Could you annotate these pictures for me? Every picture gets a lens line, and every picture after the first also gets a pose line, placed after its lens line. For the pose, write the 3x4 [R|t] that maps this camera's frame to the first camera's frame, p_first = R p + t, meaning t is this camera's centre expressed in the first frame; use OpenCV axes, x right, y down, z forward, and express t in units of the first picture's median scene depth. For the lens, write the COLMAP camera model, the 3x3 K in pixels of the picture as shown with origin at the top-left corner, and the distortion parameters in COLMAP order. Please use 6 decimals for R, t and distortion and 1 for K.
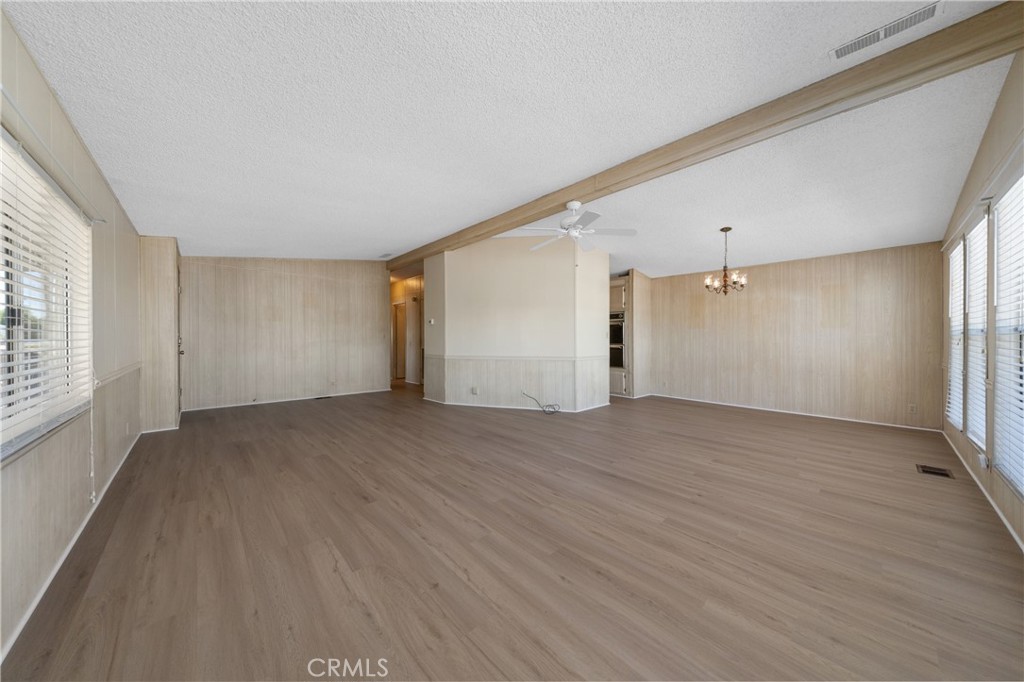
lens RADIAL K [[342.3, 0, 513.4], [0, 342.3, 343.2], [0, 0, 1]] dist [0.007570, -0.000432]
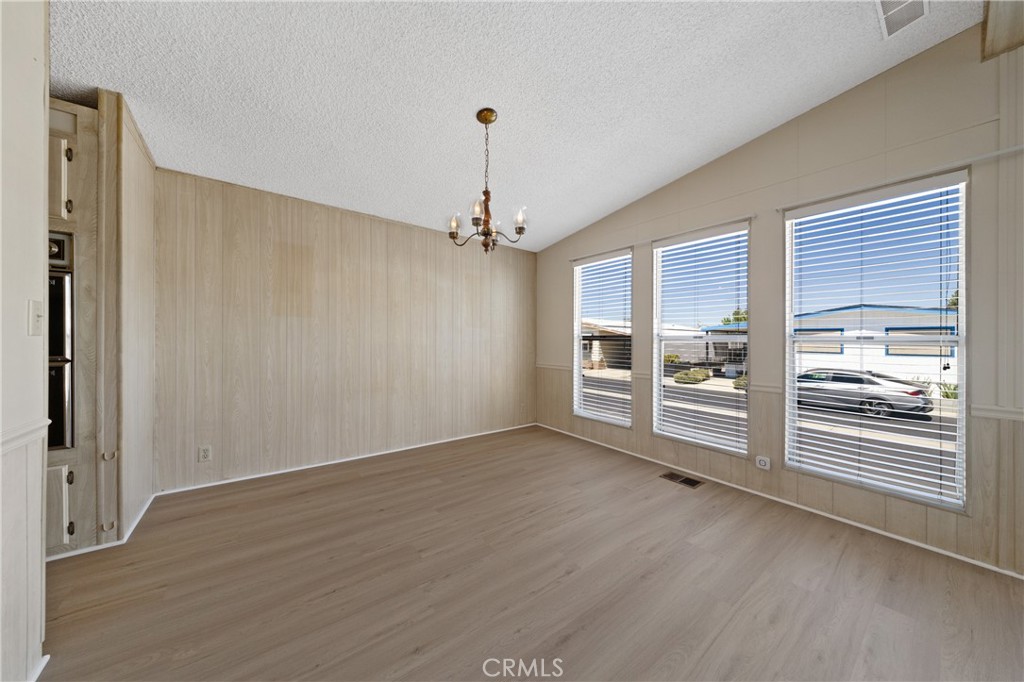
lens RADIAL K [[342.3, 0, 512.8], [0, 342.3, 339.1], [0, 0, 1]] dist [0.007570, -0.000432]
pose [[0.106794, -0.000738, 0.994281, 0.102955], [-0.000365, 1.000000, 0.000781, -0.013308], [-0.994281, -0.000447, 0.106794, 0.698271]]
